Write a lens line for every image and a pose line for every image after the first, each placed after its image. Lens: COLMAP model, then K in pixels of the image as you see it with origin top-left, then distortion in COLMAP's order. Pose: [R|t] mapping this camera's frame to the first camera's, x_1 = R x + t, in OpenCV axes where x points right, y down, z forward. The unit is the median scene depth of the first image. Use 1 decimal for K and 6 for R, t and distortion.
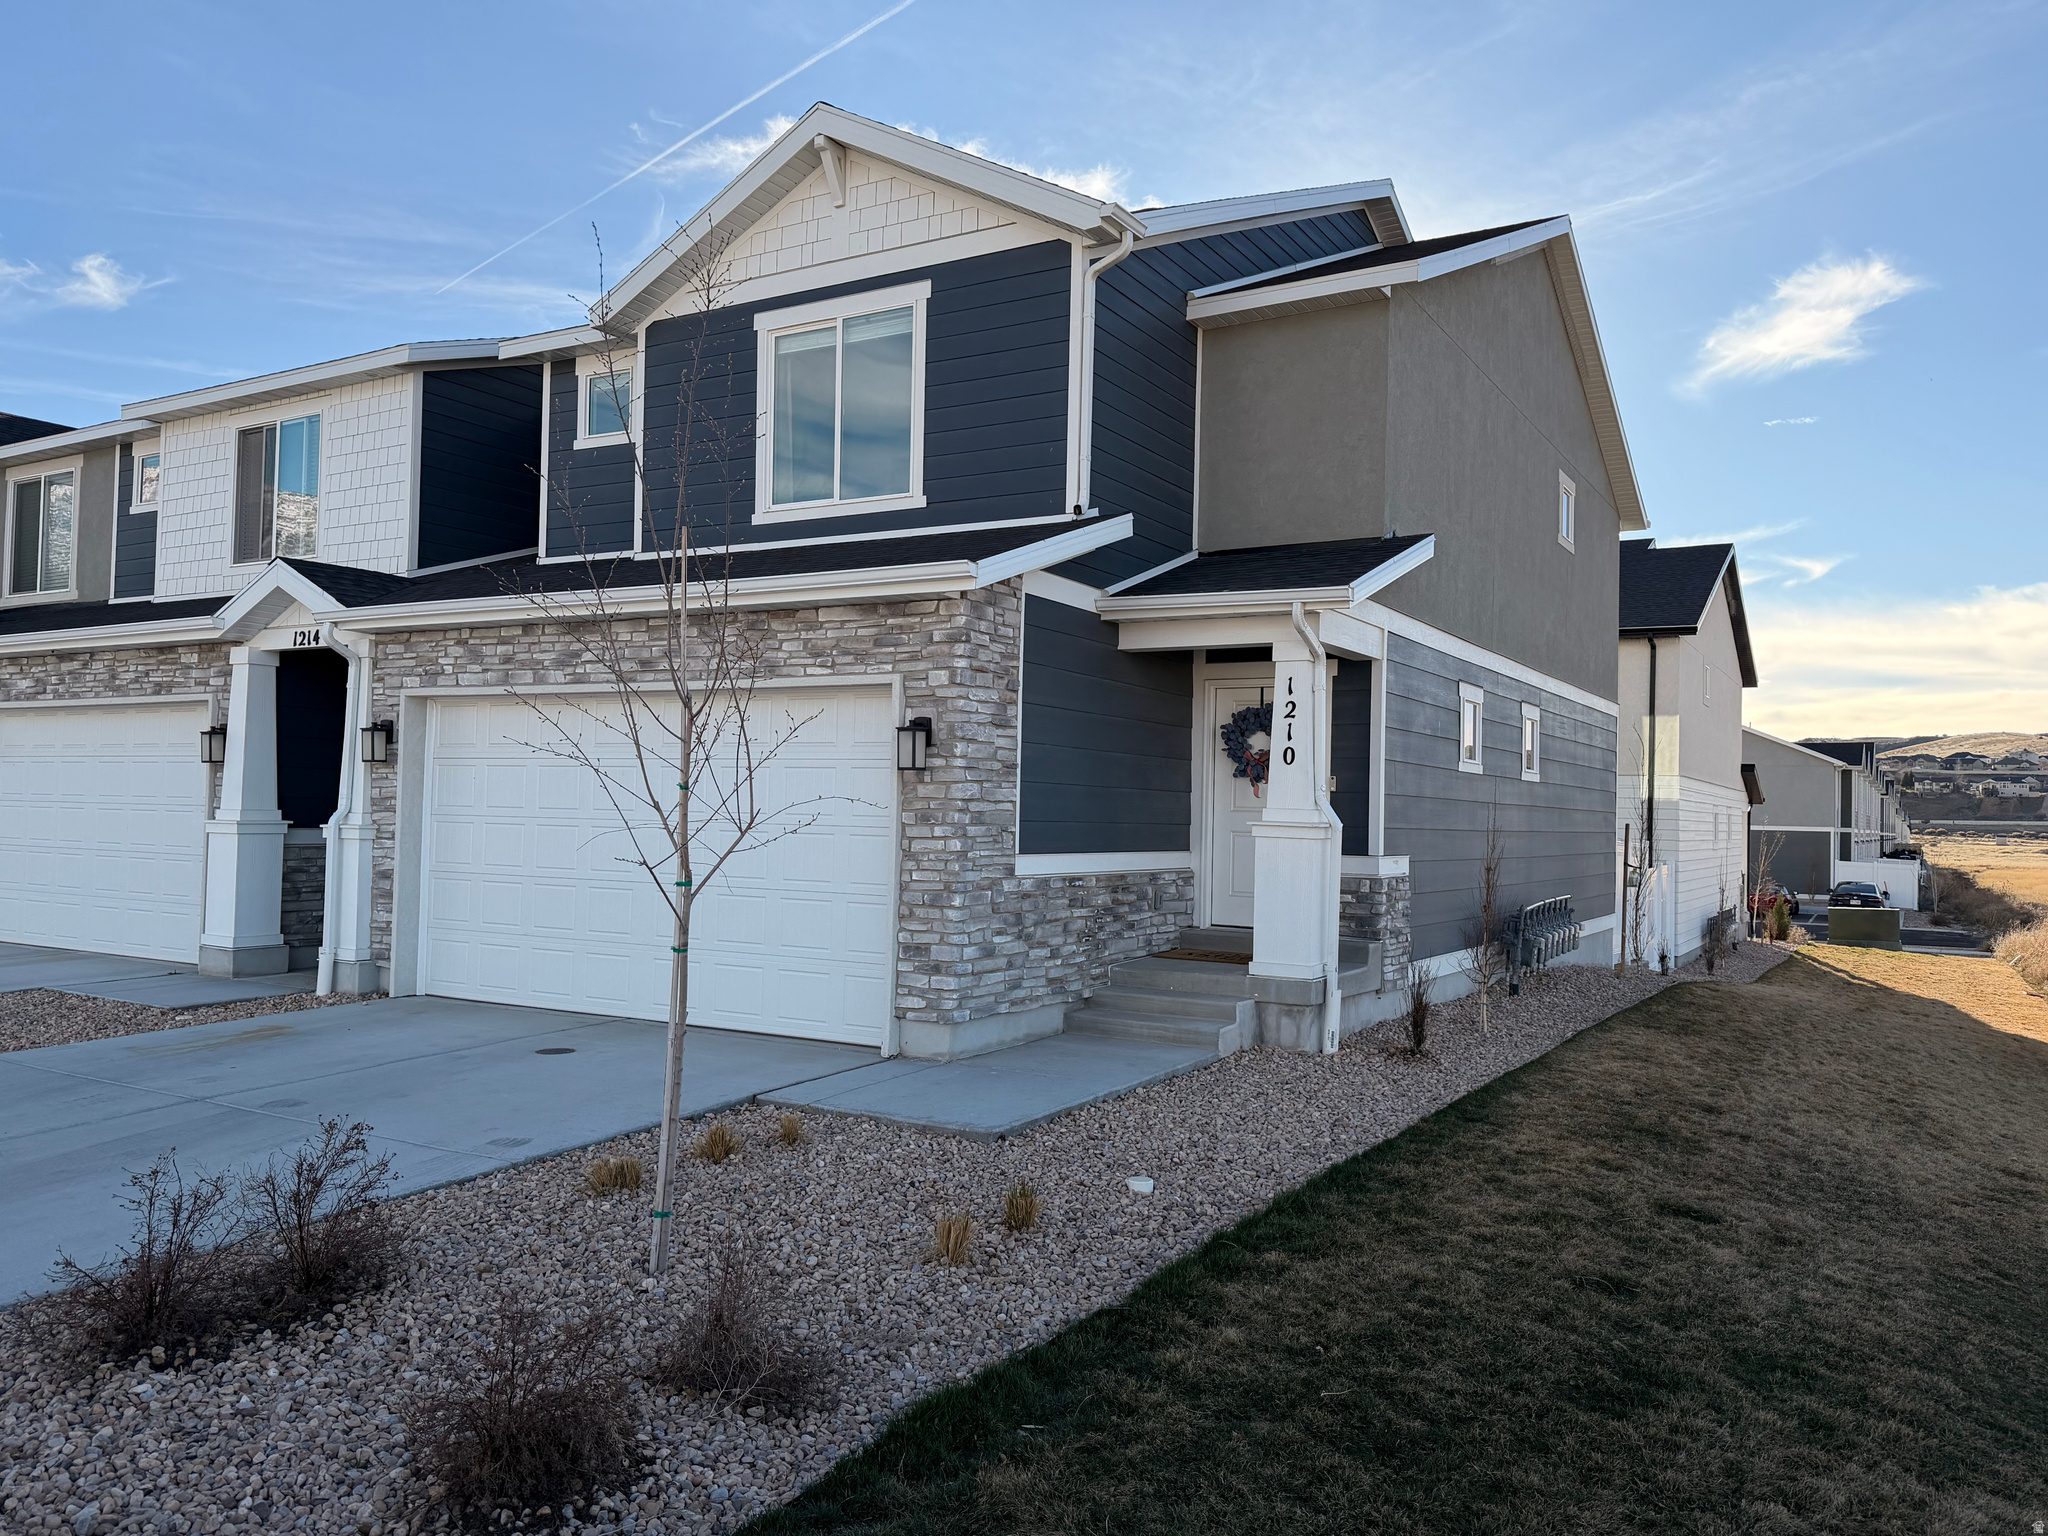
lens RADIAL K [[1509.0, 0, 1023.6], [0, 1509.0, 772.7], [0, 0, 1]] dist [0.125806, -0.002362]
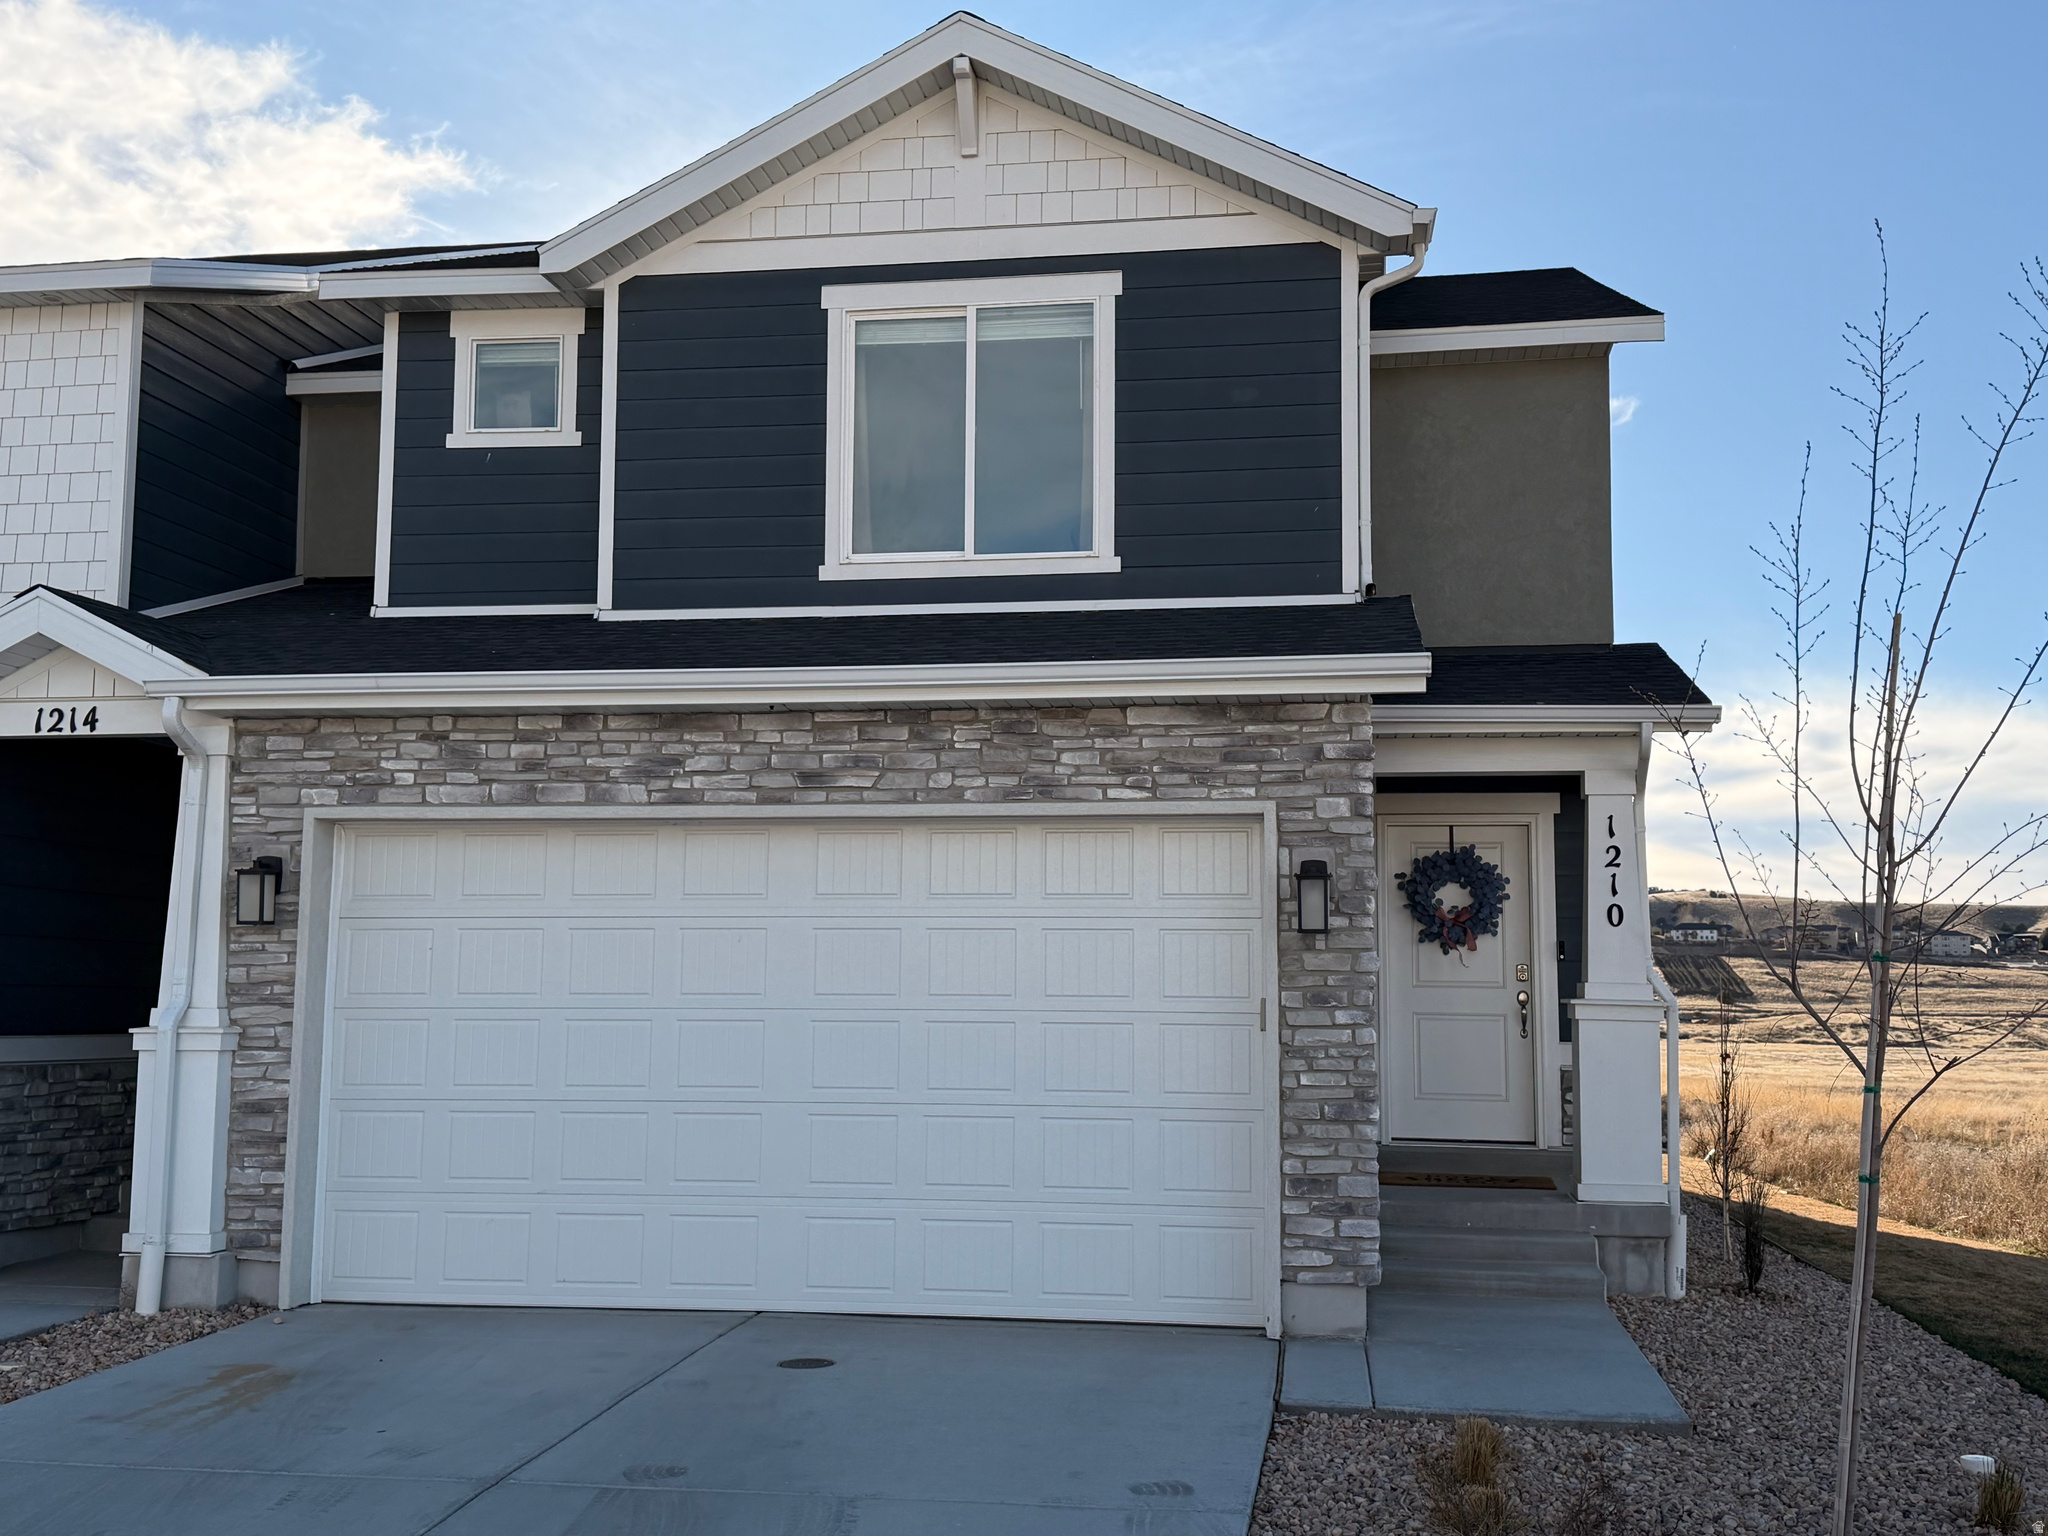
lens RADIAL K [[2100.4, 0, 1018.8], [0, 2100.4, 766.4], [0, 0, 1]] dist [0.193041, -0.405342]
pose [[0.922955, 0.027955, 0.383891, -0.503937], [0.002978, 0.996811, -0.079748, -0.000859], [-0.384896, 0.074747, 0.919928, 0.091468]]
